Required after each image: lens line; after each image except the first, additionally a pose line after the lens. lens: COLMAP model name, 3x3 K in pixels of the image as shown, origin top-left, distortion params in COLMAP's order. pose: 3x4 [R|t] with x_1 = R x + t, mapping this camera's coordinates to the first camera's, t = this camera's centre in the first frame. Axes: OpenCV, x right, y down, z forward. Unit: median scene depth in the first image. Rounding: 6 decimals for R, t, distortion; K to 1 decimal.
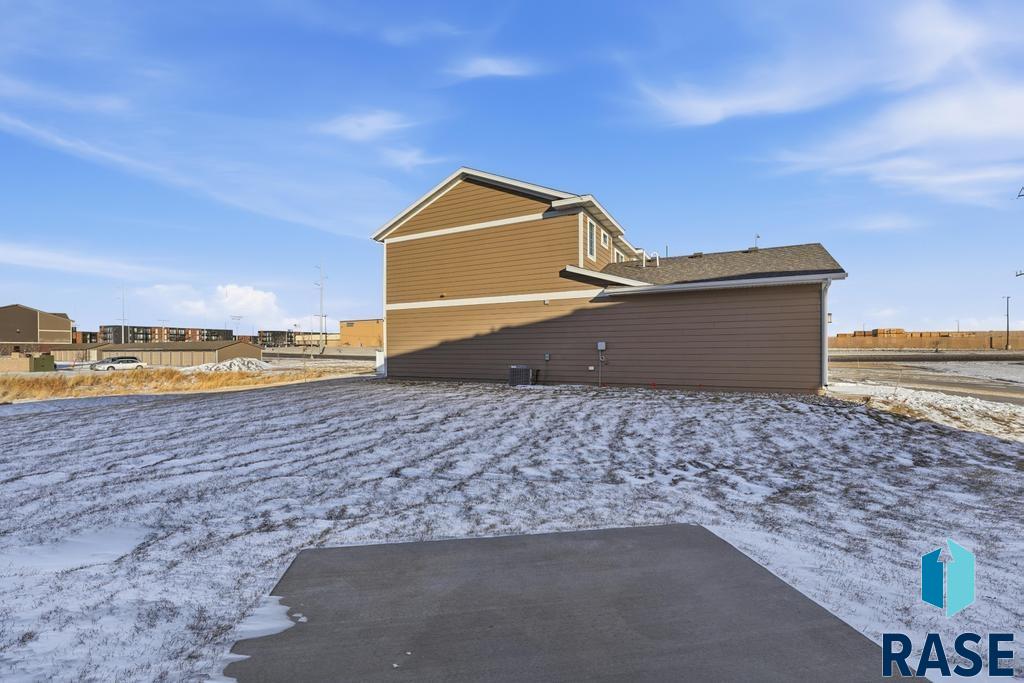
lens RADIAL K [[424.9, 0, 507.8], [0, 424.9, 346.4], [0, 0, 1]] dist [-0.024607, 0.000549]
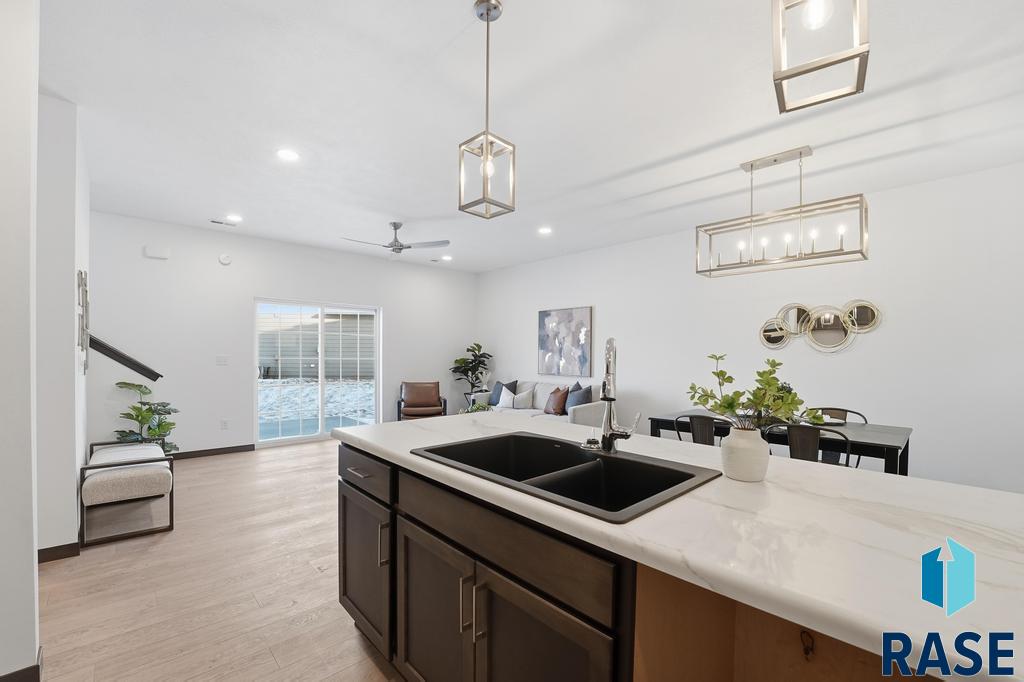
lens RADIAL K [[434.2, 0, 508.5], [0, 434.2, 355.4], [0, 0, 1]] dist [-0.022366, 0.000119]
pose [[0.828309, 0.007122, 0.560226, -0.092593], [-0.014002, 0.999870, 0.007992, -0.003152], [-0.560097, -0.014464, 0.828301, -0.768018]]
